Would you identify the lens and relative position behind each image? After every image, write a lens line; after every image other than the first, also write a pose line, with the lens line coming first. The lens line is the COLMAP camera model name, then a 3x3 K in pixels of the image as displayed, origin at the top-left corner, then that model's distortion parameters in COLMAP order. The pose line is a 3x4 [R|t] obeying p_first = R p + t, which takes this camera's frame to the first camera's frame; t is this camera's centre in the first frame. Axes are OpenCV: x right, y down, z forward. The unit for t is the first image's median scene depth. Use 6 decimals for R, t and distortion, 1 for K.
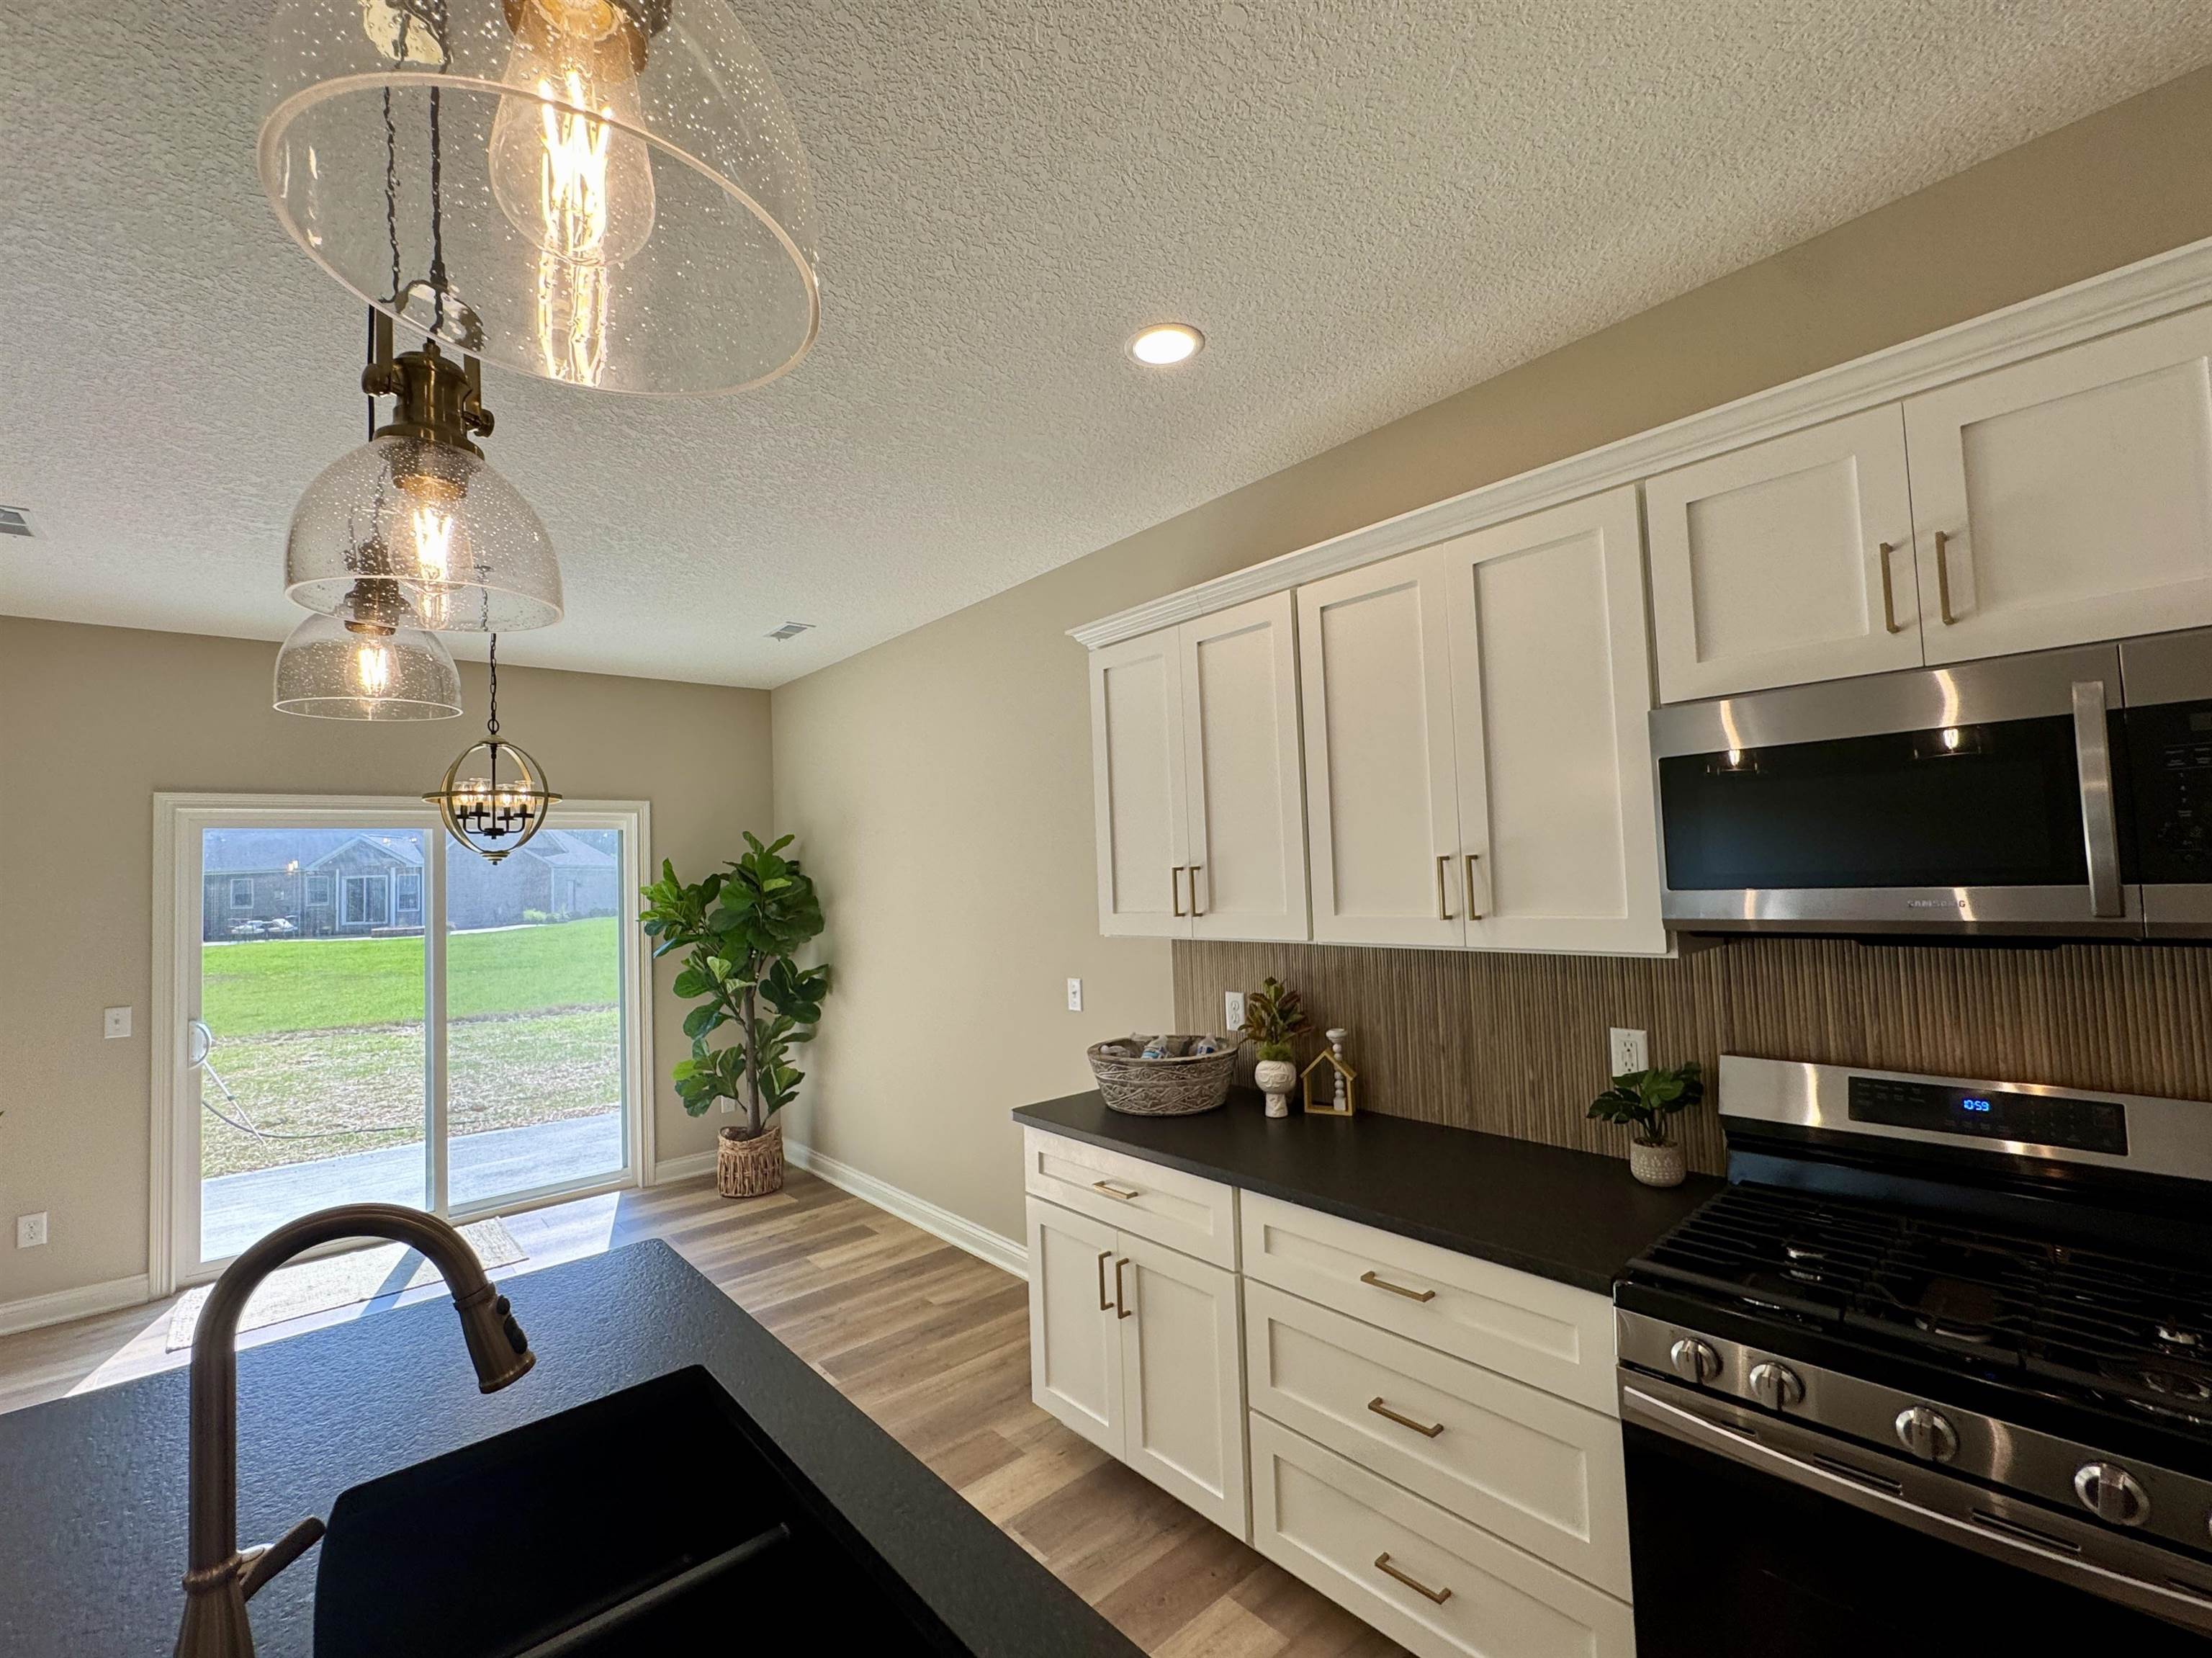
lens RADIAL K [[950.1, 0, 1104.5], [0, 950.1, 824.9], [0, 0, 1]] dist [-0.004568, 0.000612]
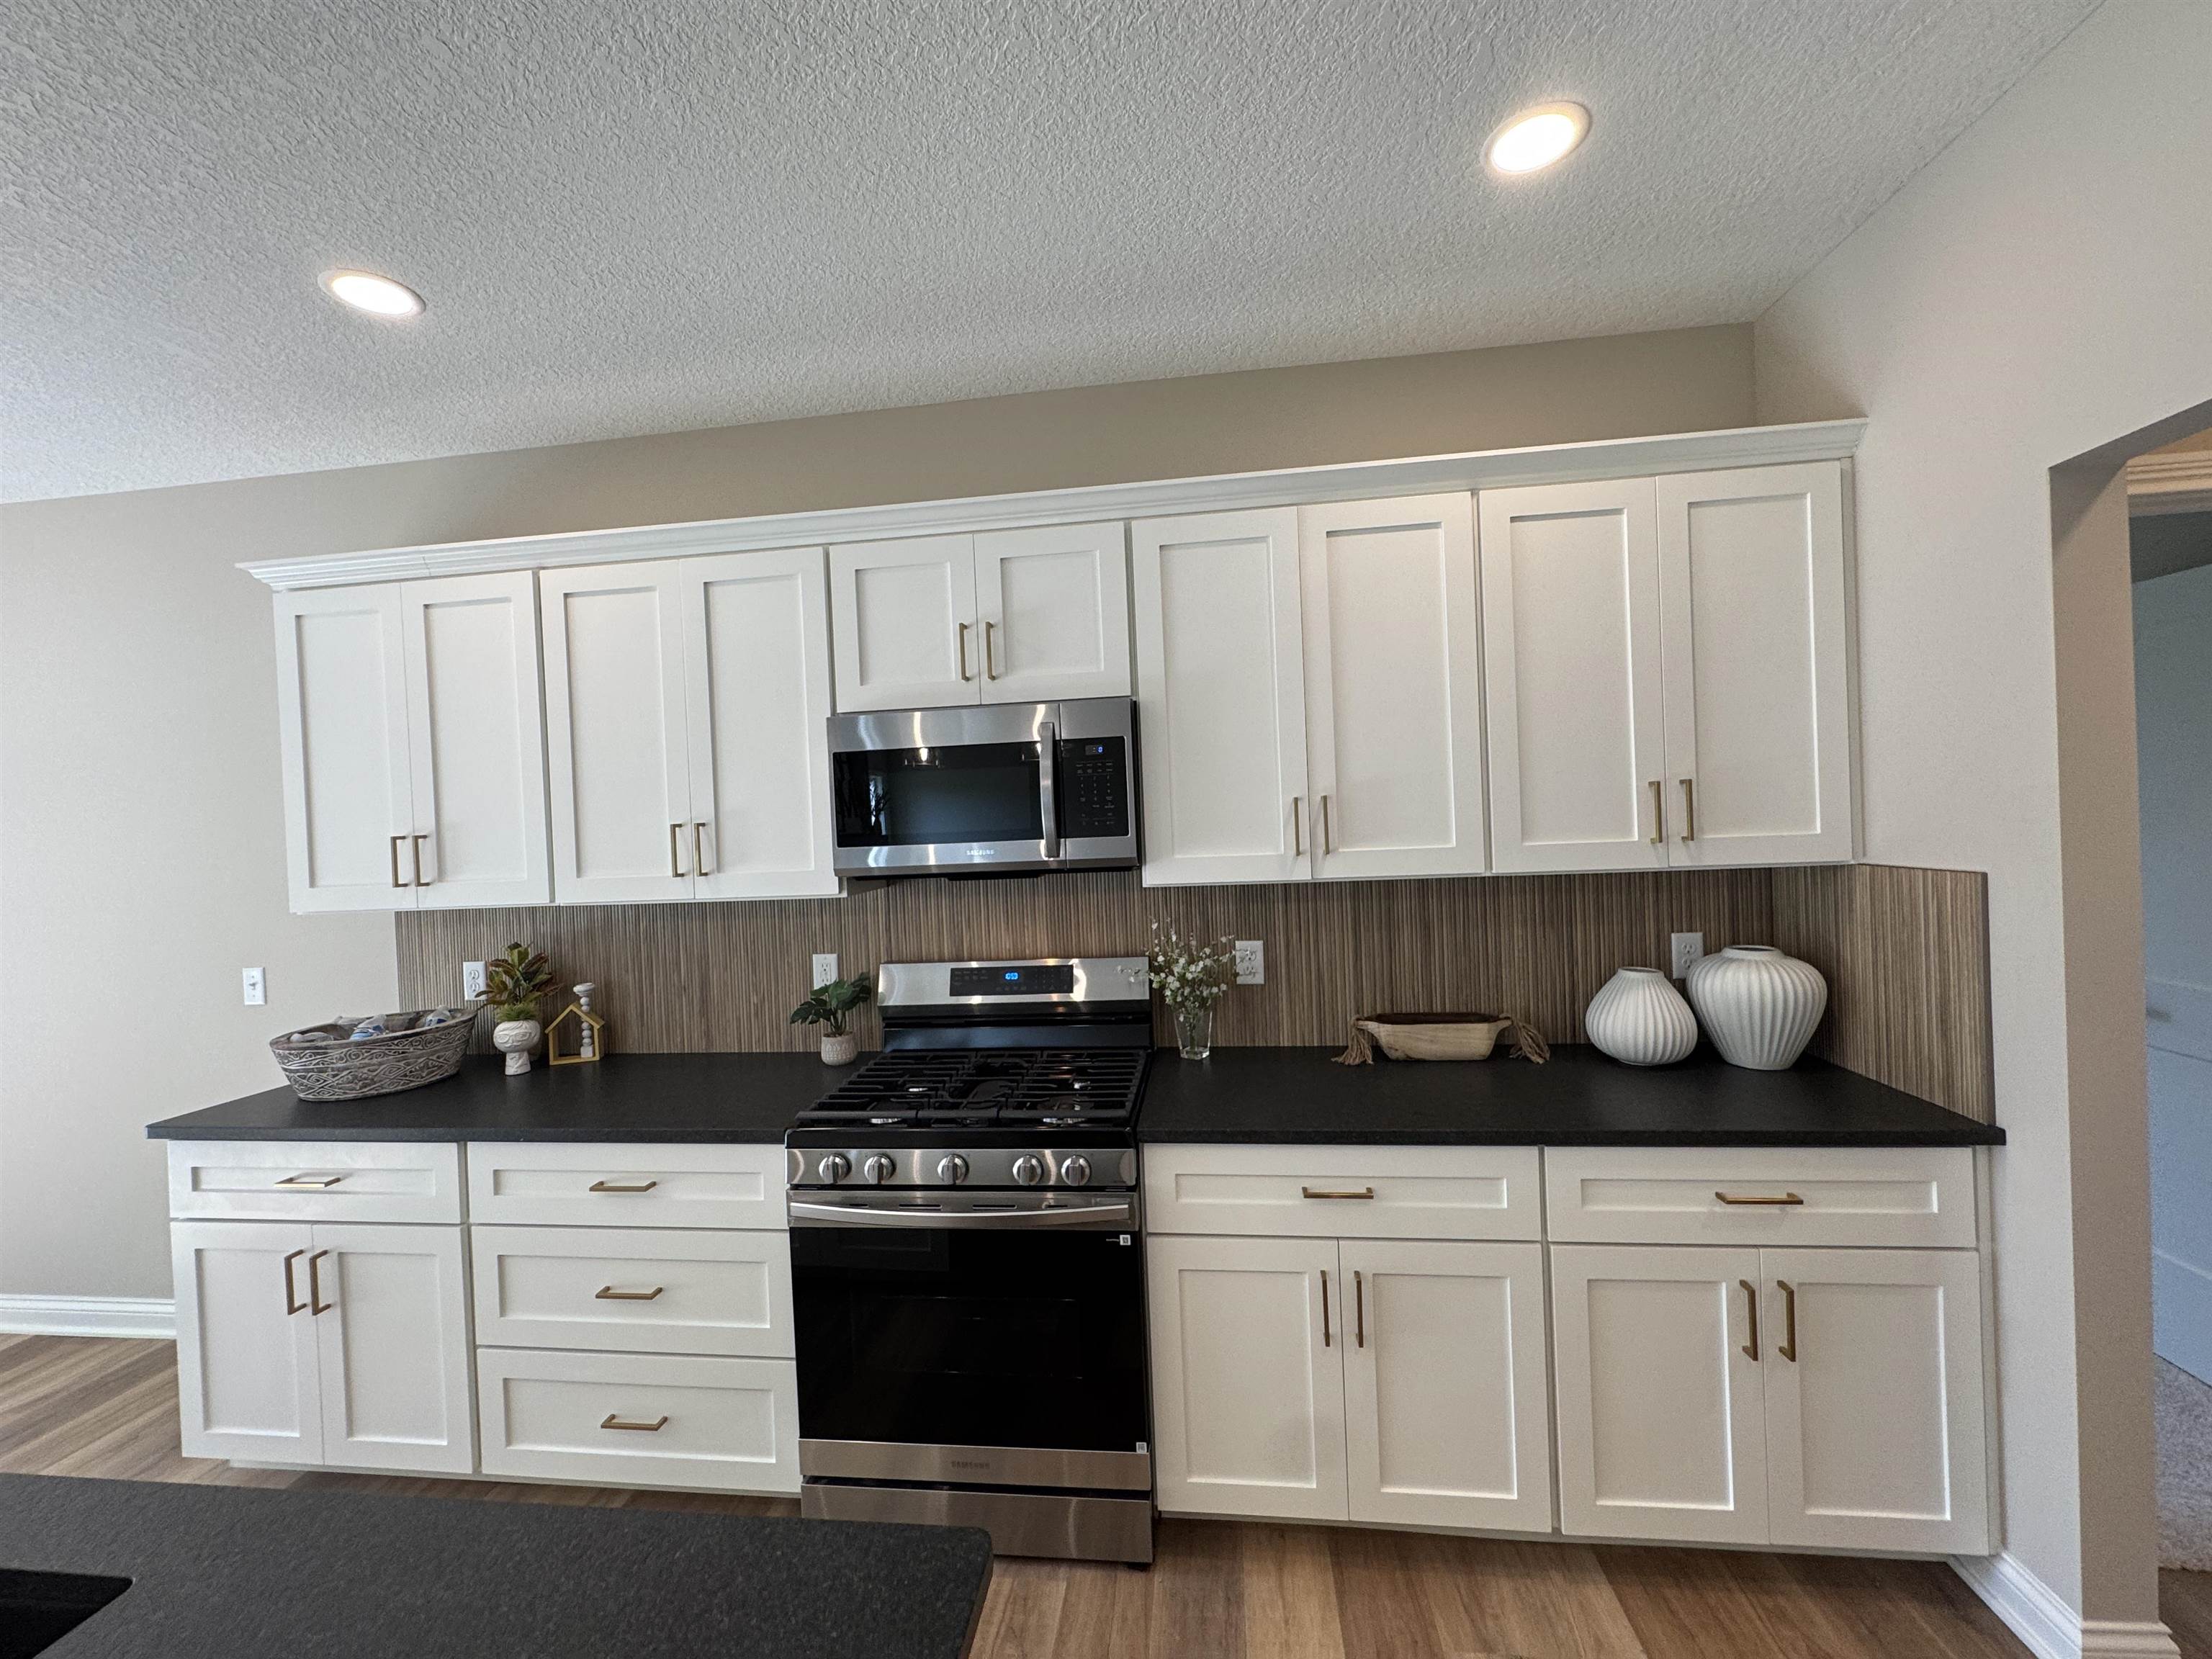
lens RADIAL K [[886.8, 0, 1111.4], [0, 886.8, 826.1], [0, 0, 1]] dist [0.000226, -0.000239]
pose [[0.746345, -0.000310, 0.665560, 0.019224], [-0.019498, 0.999561, 0.022330, 0.000190], [-0.665274, -0.029643, 0.746011, -0.154057]]
